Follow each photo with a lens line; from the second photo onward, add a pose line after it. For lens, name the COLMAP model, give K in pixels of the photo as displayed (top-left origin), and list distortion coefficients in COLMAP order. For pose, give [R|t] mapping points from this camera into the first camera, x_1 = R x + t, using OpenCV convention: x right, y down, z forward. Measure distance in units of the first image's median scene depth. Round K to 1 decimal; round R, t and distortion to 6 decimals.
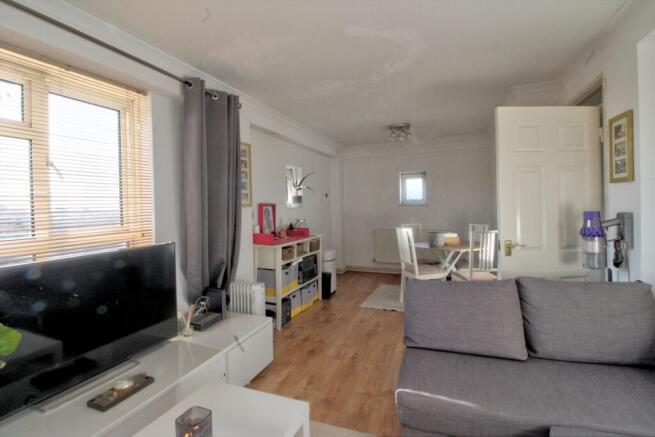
lens RADIAL K [[301.5, 0, 329.4], [0, 301.5, 208.5], [0, 0, 1]] dist [-0.001017, -0.009844]
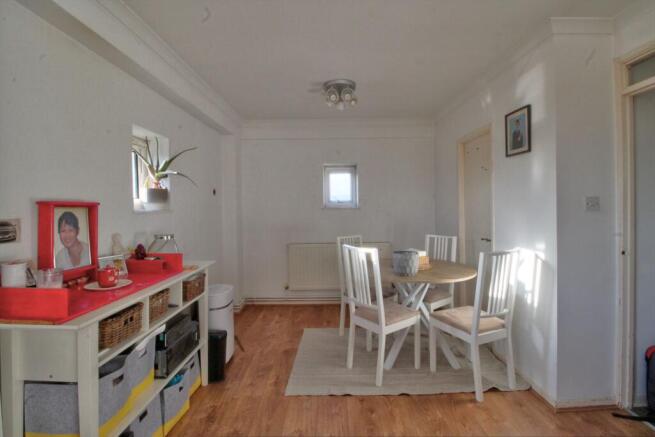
lens RADIAL K [[301.5, 0, 329.4], [0, 301.5, 208.5], [0, 0, 1]] dist [-0.001017, -0.009844]
pose [[0.928856, 0.007980, 0.370354, -0.026715], [-0.003689, 0.999918, -0.012293, -0.002713], [-0.370422, 0.010052, 0.928809, 0.449119]]
